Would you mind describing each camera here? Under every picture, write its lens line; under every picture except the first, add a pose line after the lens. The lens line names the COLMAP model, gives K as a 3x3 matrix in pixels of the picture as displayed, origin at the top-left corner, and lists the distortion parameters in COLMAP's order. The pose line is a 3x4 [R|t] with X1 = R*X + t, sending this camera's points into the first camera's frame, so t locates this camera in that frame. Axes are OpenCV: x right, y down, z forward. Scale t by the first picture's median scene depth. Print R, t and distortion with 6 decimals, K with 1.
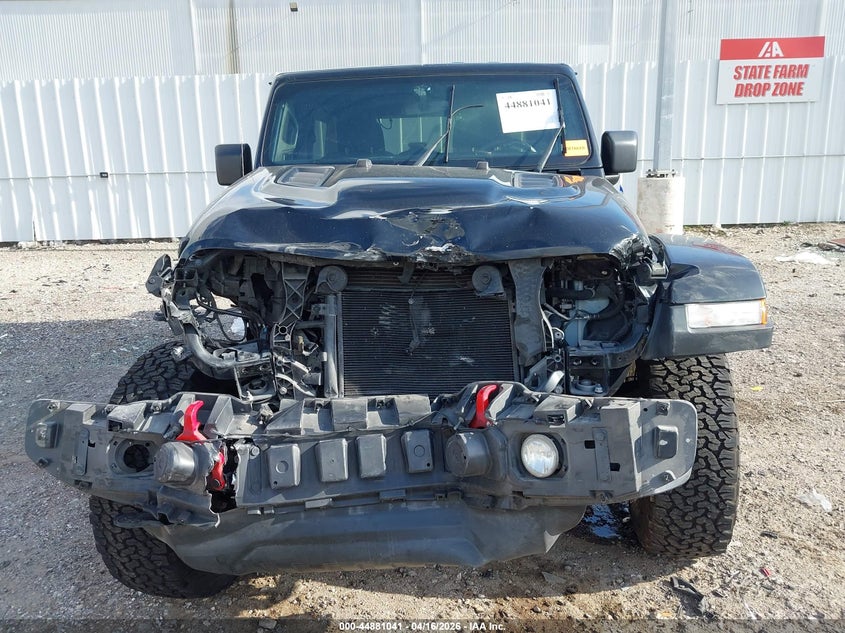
lens RADIAL K [[728.7, 0, 422.5], [0, 728.7, 316.5], [0, 0, 1]] dist [0.011663, -0.004711]
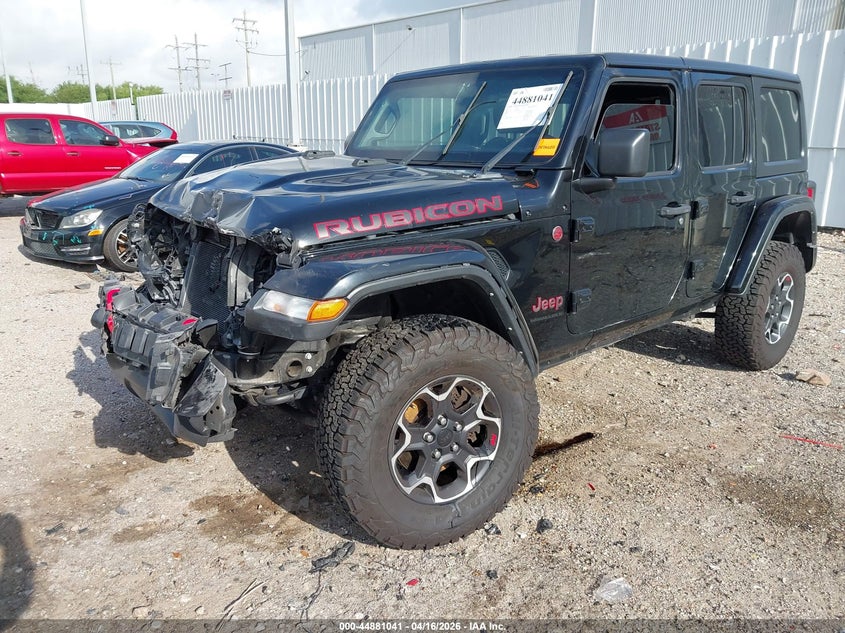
lens RADIAL K [[728.7, 0, 422.5], [0, 728.7, 316.5], [0, 0, 1]] dist [0.011663, -0.004711]
pose [[0.645486, 0.232220, -0.727613, 0.852112], [-0.192737, 0.971351, 0.139028, -0.114047], [0.739054, 0.050497, 0.671751, 0.234133]]
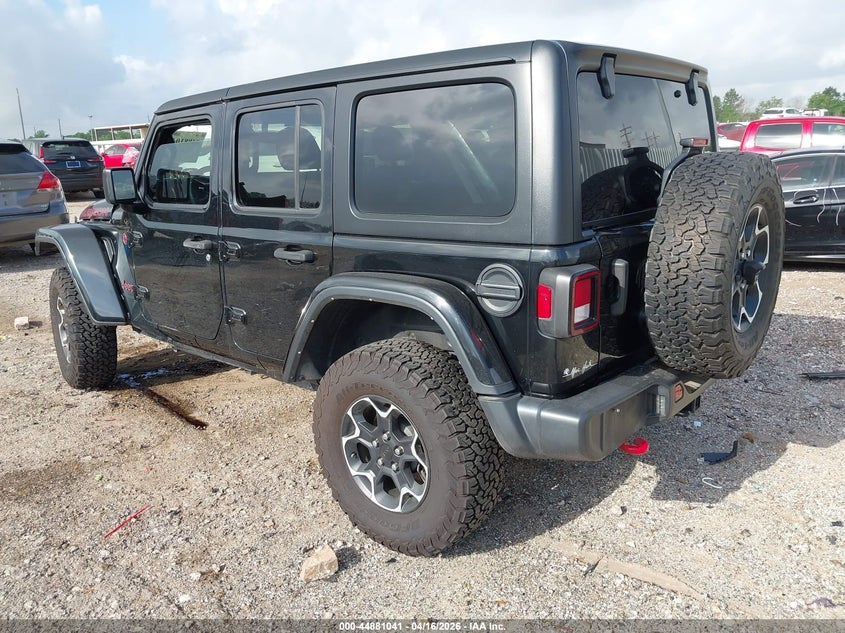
lens RADIAL K [[728.7, 0, 422.5], [0, 728.7, 316.5], [0, 0, 1]] dist [0.011663, -0.004711]
pose [[-0.733830, 0.175762, -0.656202, 0.757487], [-0.122553, 0.915851, 0.382359, -0.558961], [0.668187, 0.361006, -0.650539, 2.295166]]
